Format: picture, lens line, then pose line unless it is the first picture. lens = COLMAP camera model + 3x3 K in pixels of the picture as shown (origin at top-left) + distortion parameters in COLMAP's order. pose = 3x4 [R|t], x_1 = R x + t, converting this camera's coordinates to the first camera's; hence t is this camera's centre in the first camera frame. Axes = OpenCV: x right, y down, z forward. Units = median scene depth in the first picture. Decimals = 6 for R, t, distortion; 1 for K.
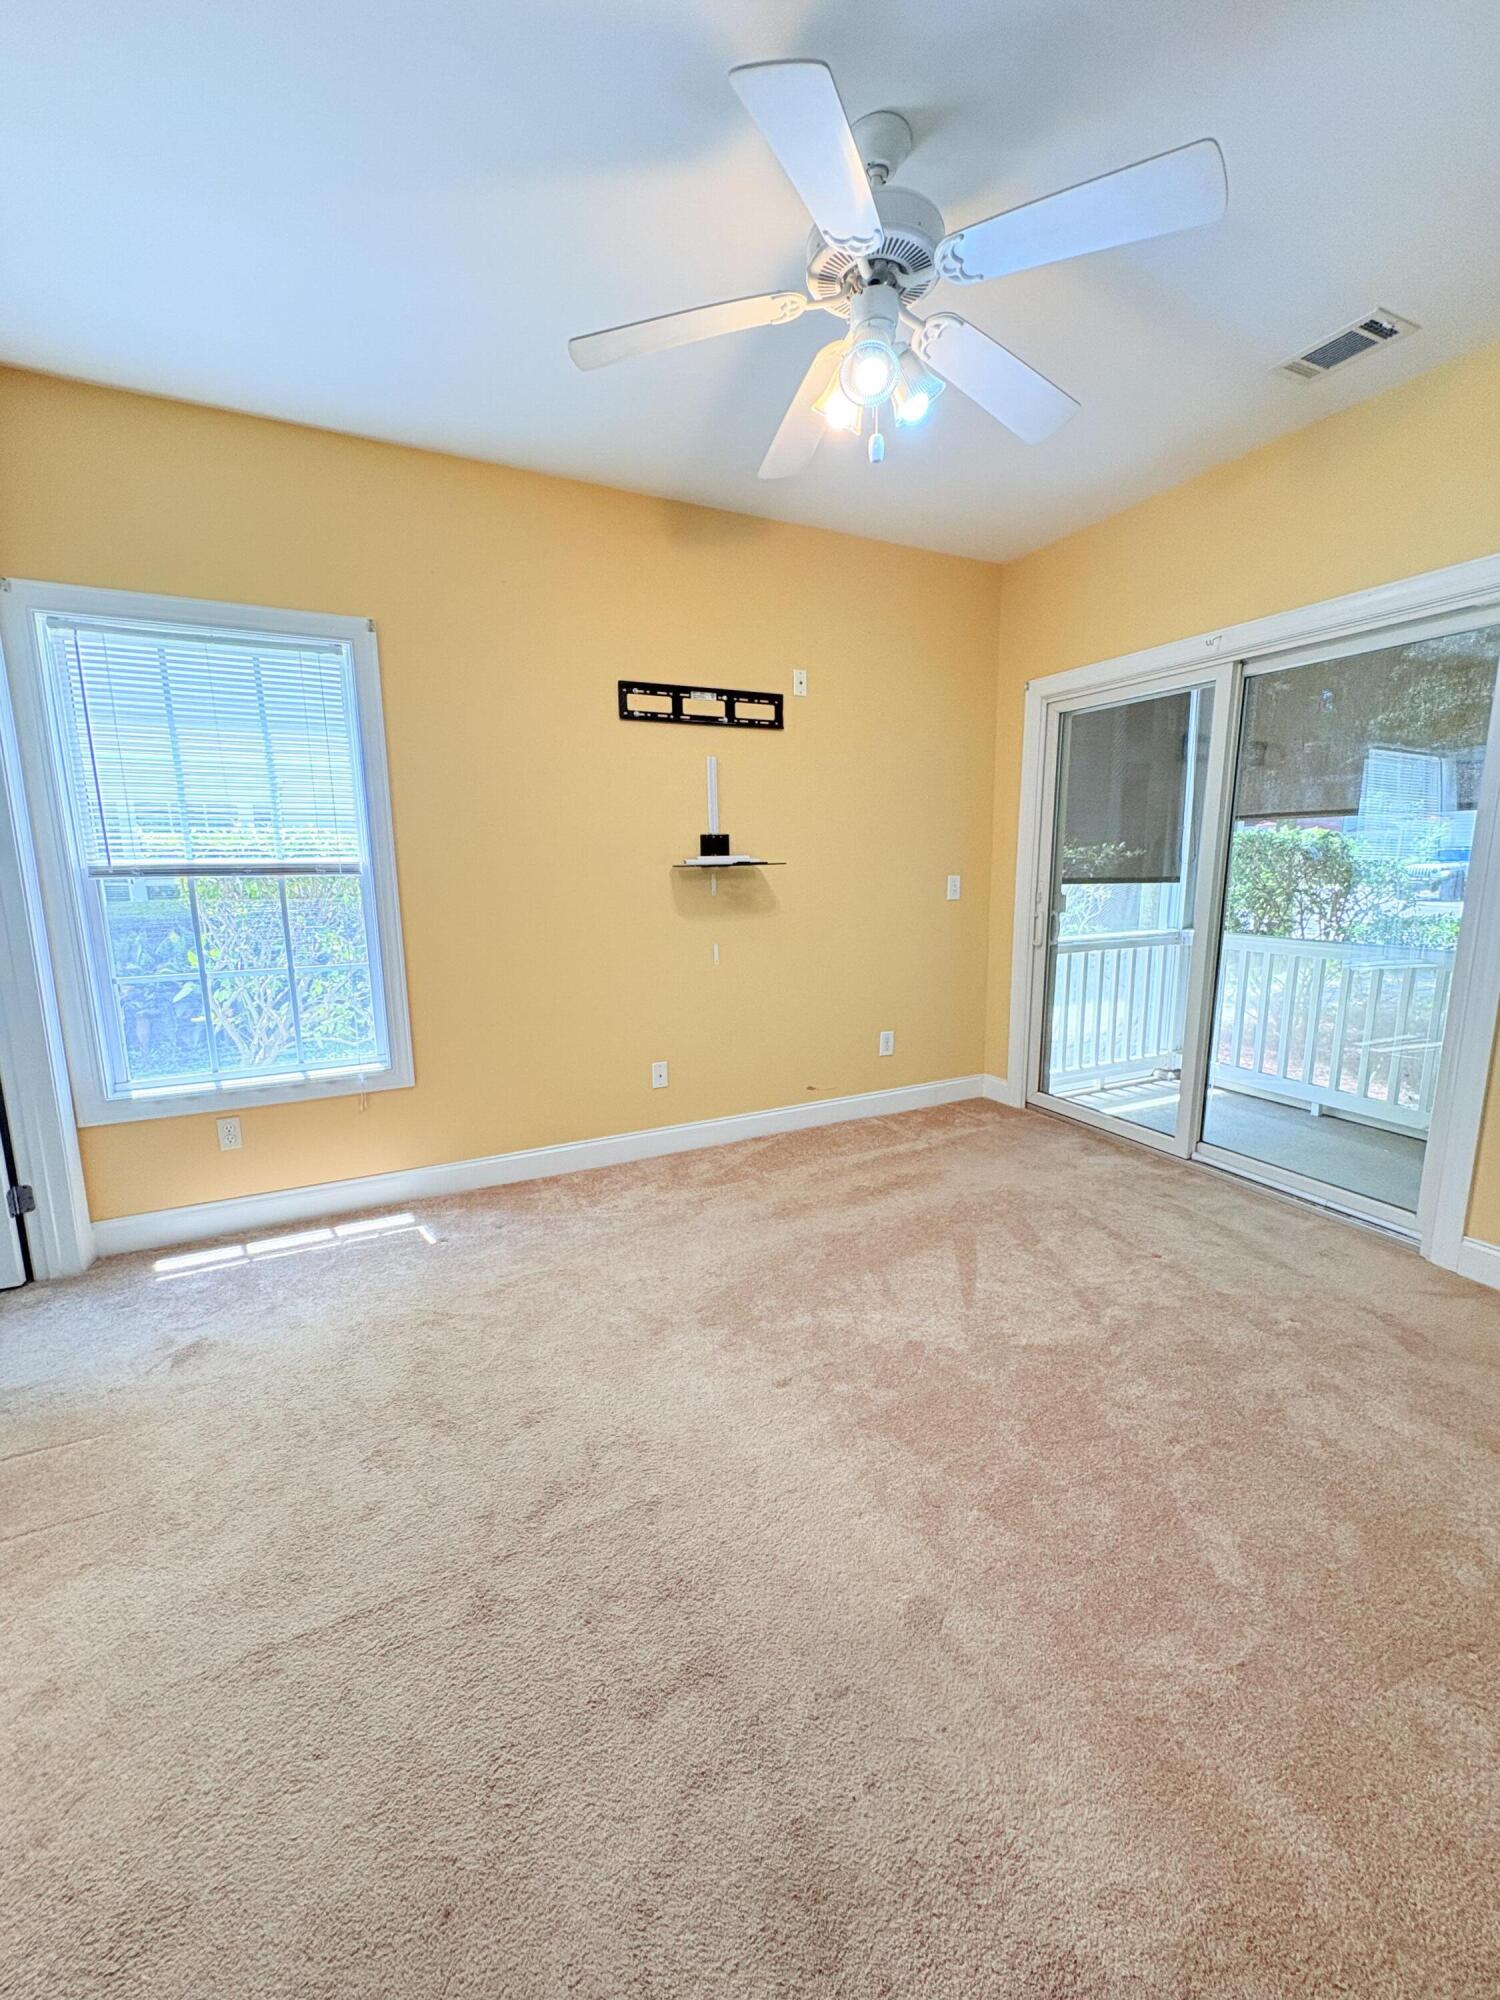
lens RADIAL K [[796.1, 0, 750.0], [0, 796.1, 1000.0], [0, 0, 1]] dist [0.000627, -0.000091]
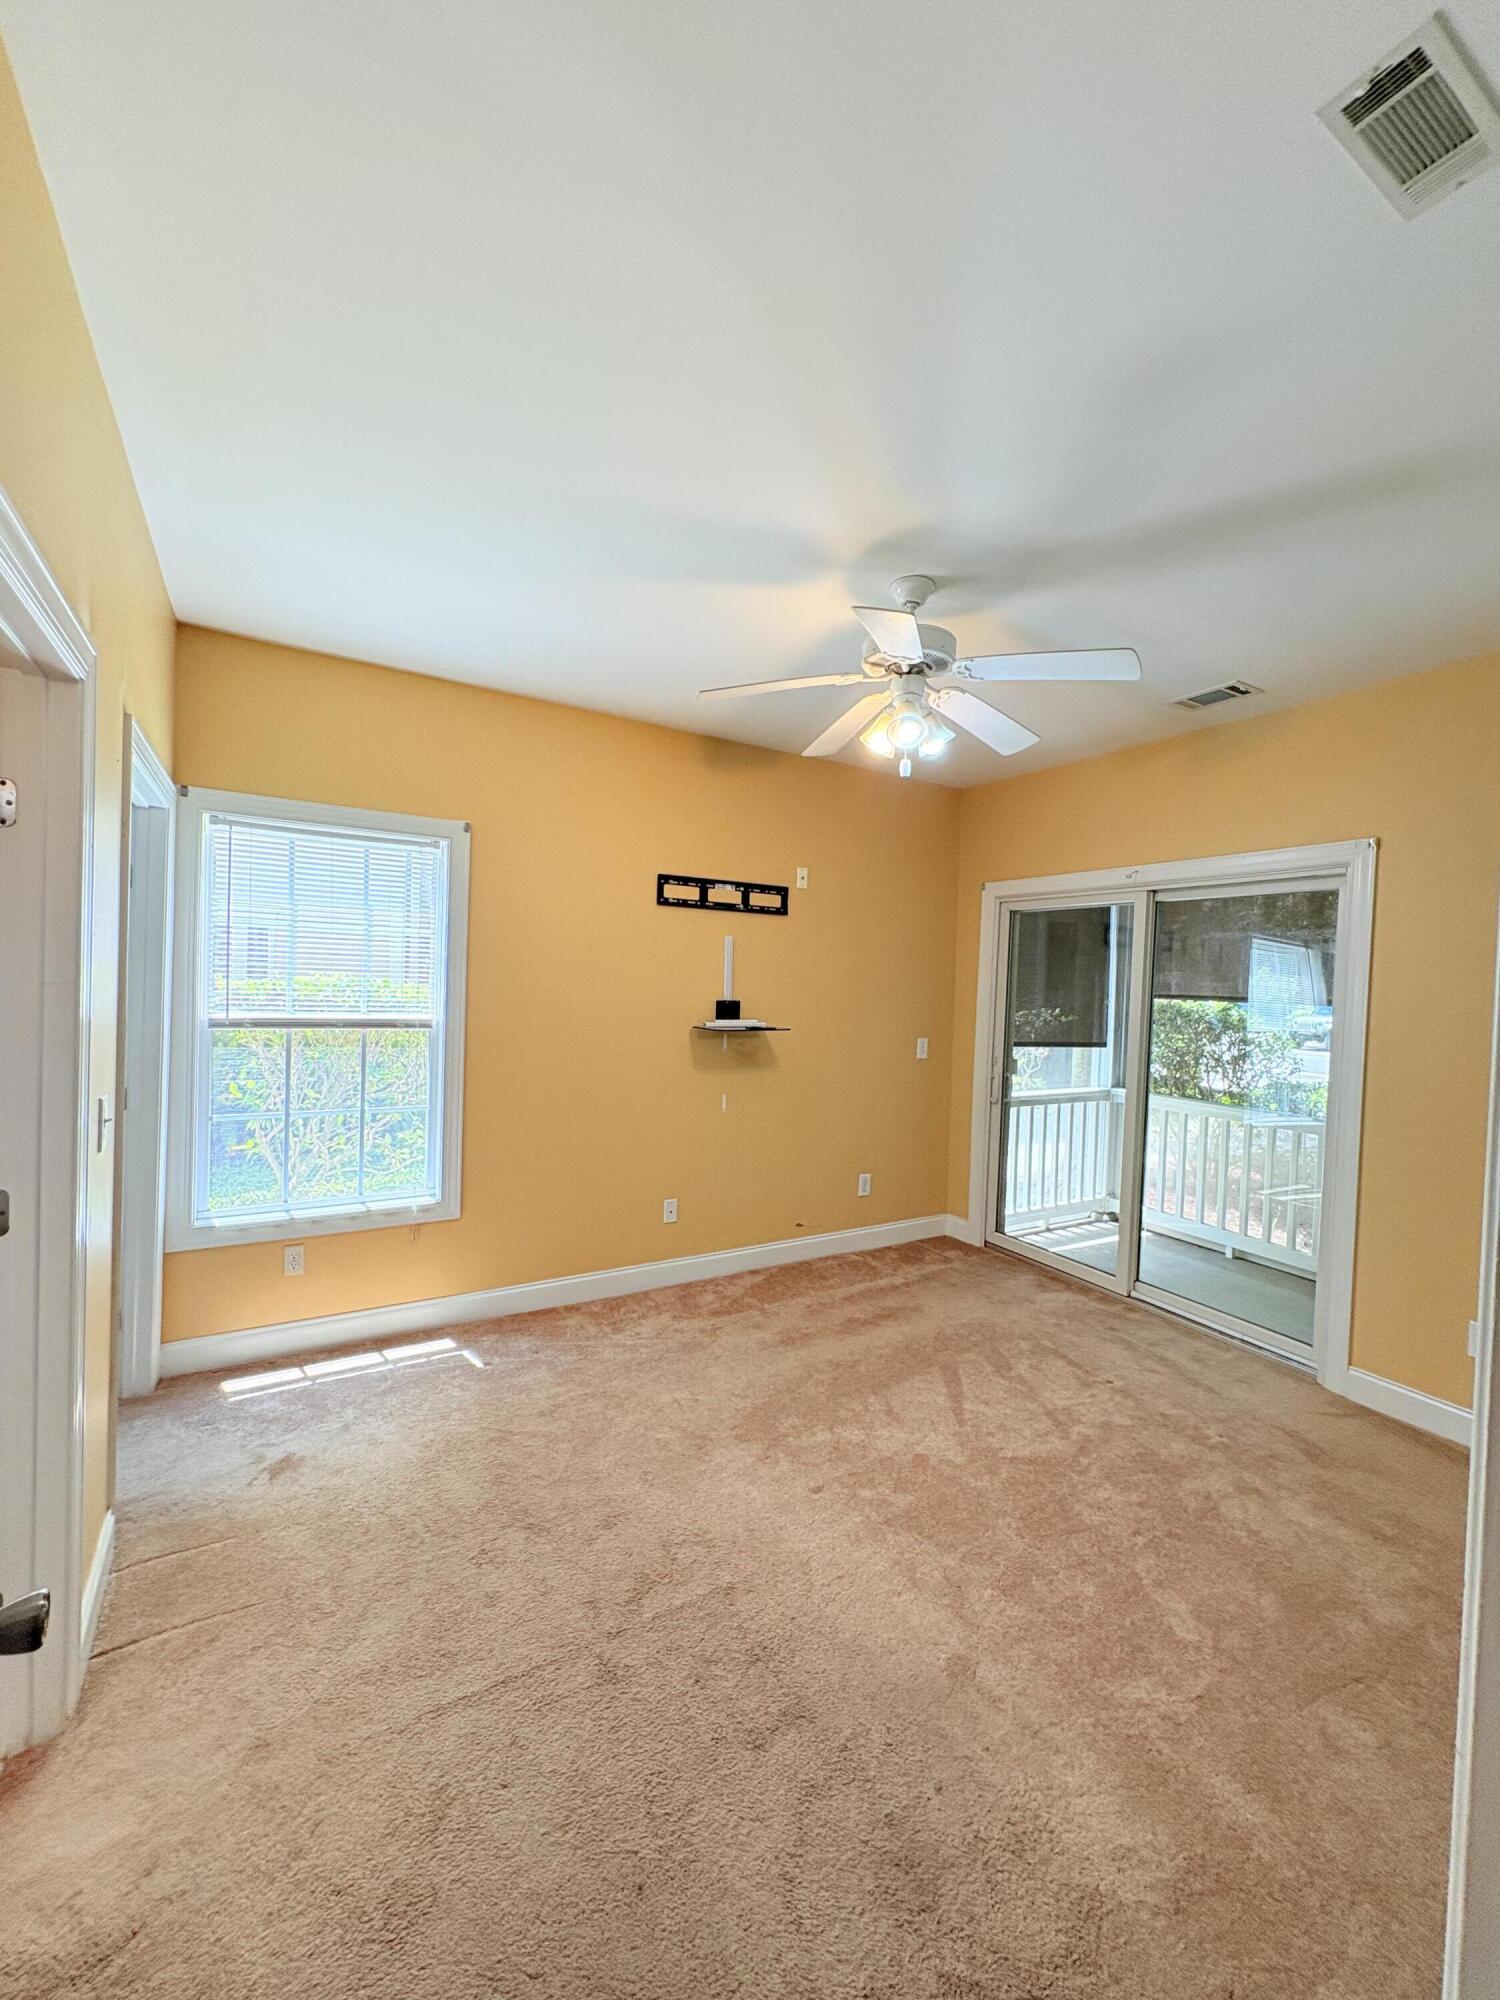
lens RADIAL K [[796.1, 0, 750.0], [0, 796.1, 1000.0], [0, 0, 1]] dist [0.000627, -0.000091]
pose [[0.995804, 0.043873, 0.080309, -0.147051], [-0.031367, 0.988061, -0.150836, -0.046339], [-0.085968, 0.147684, 0.985291, -0.213646]]
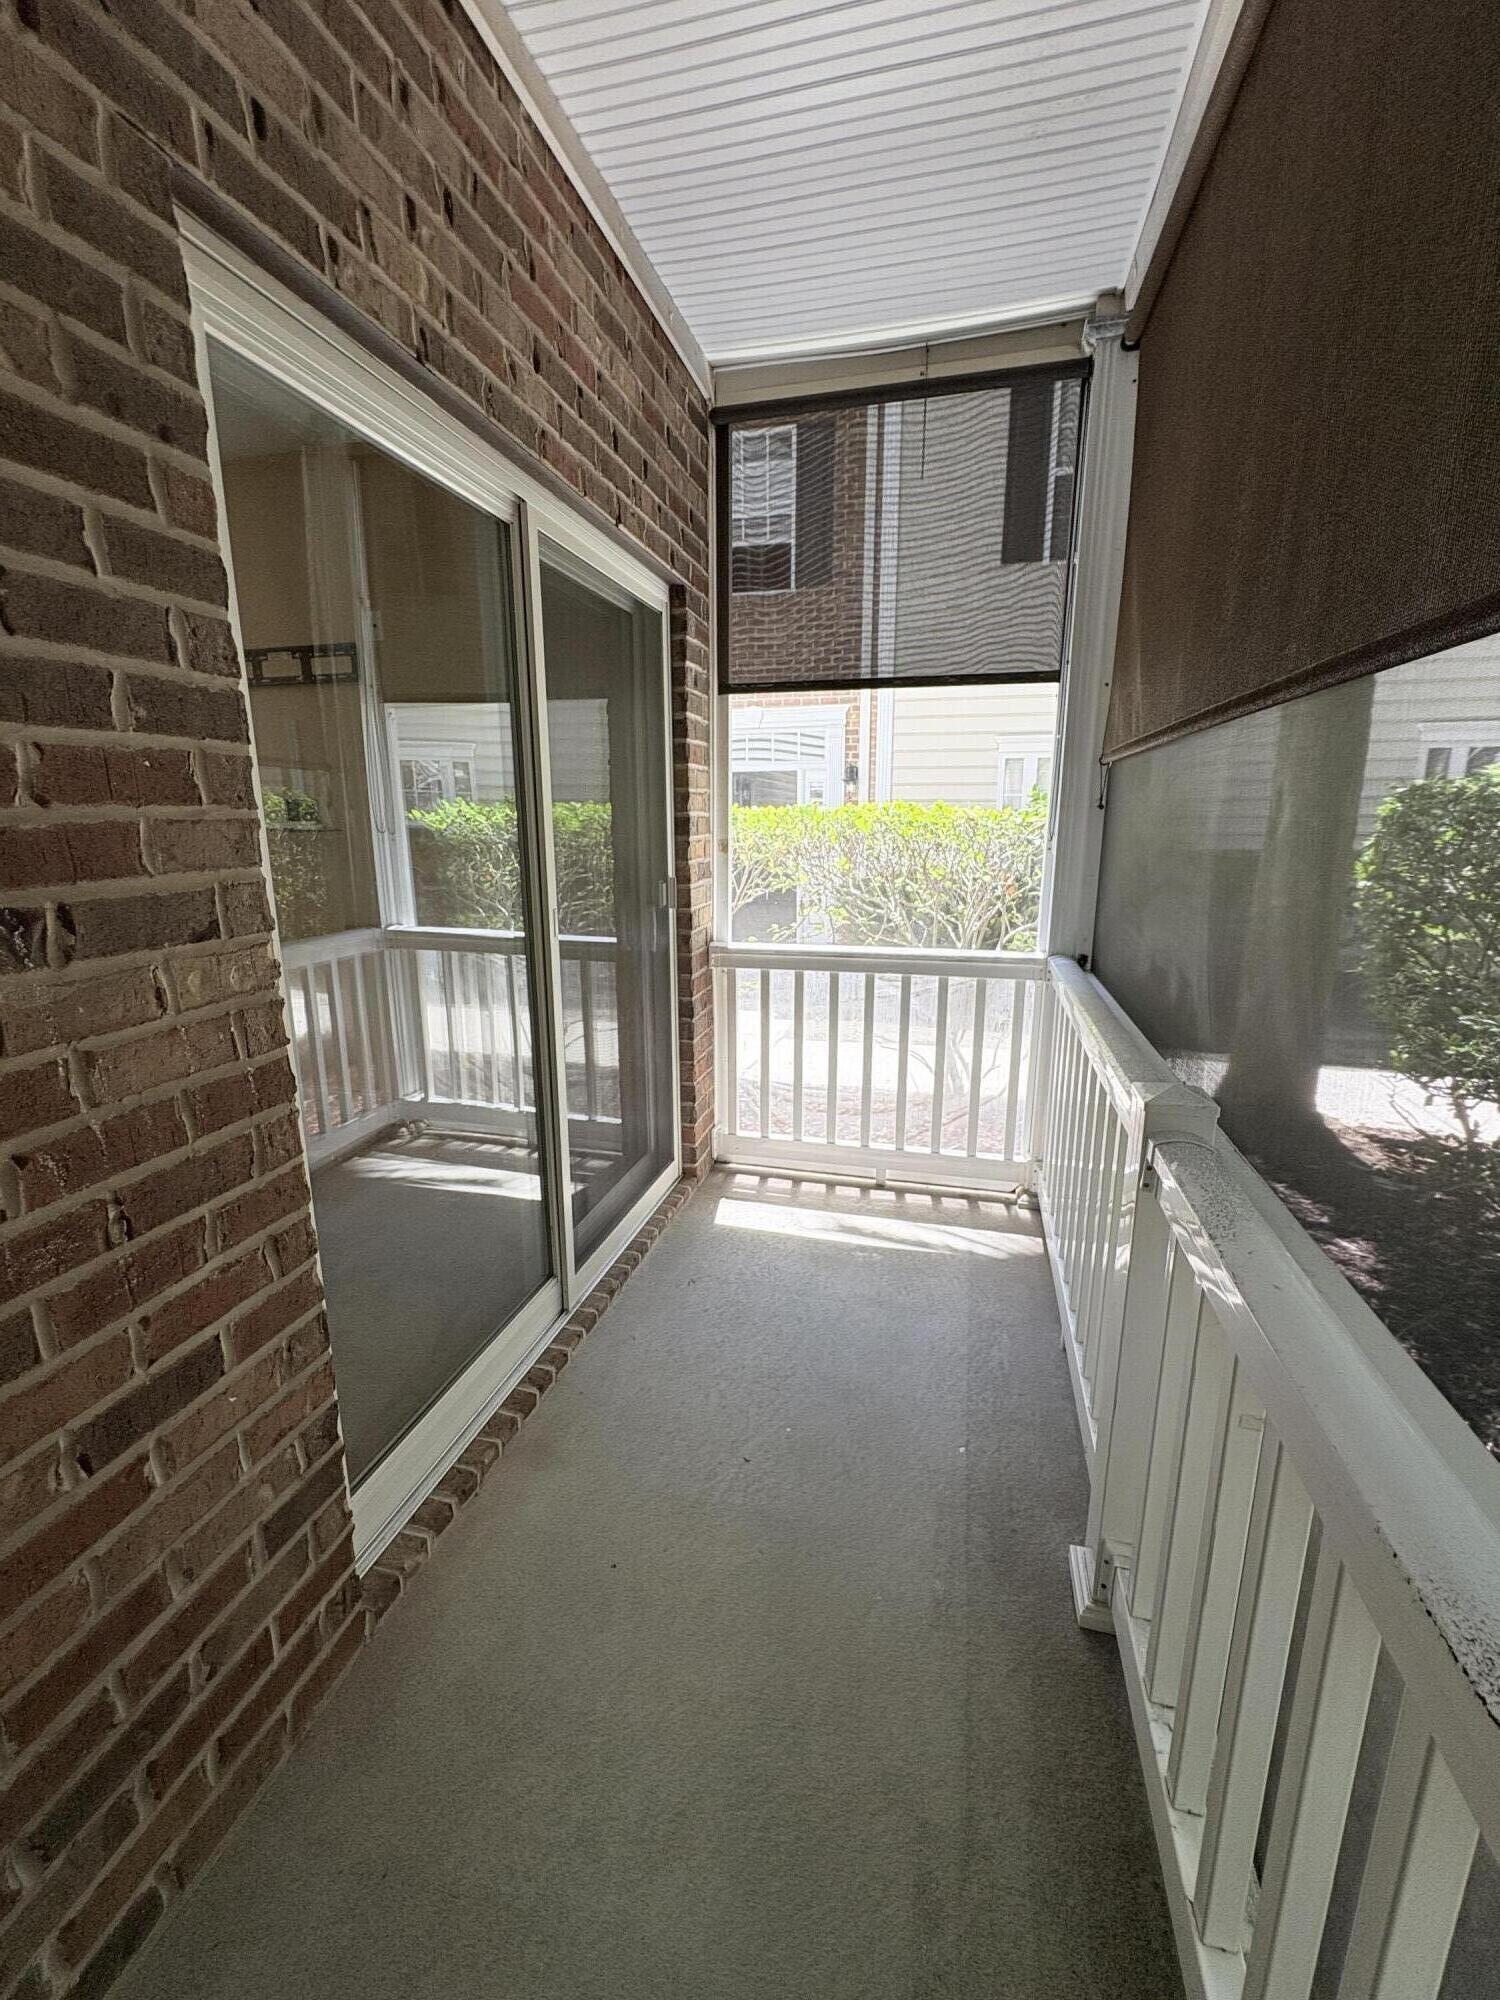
lens RADIAL K [[814.7, 0, 750.0], [0, 814.7, 1000.0], [0, 0, 1]] dist [0.001411, 0.000117]
pose [[0.764223, 0.150118, -0.627238, 1.446207], [-0.118320, 0.988662, 0.092457, -0.167081], [0.634005, 0.003557, 0.773320, 0.792605]]
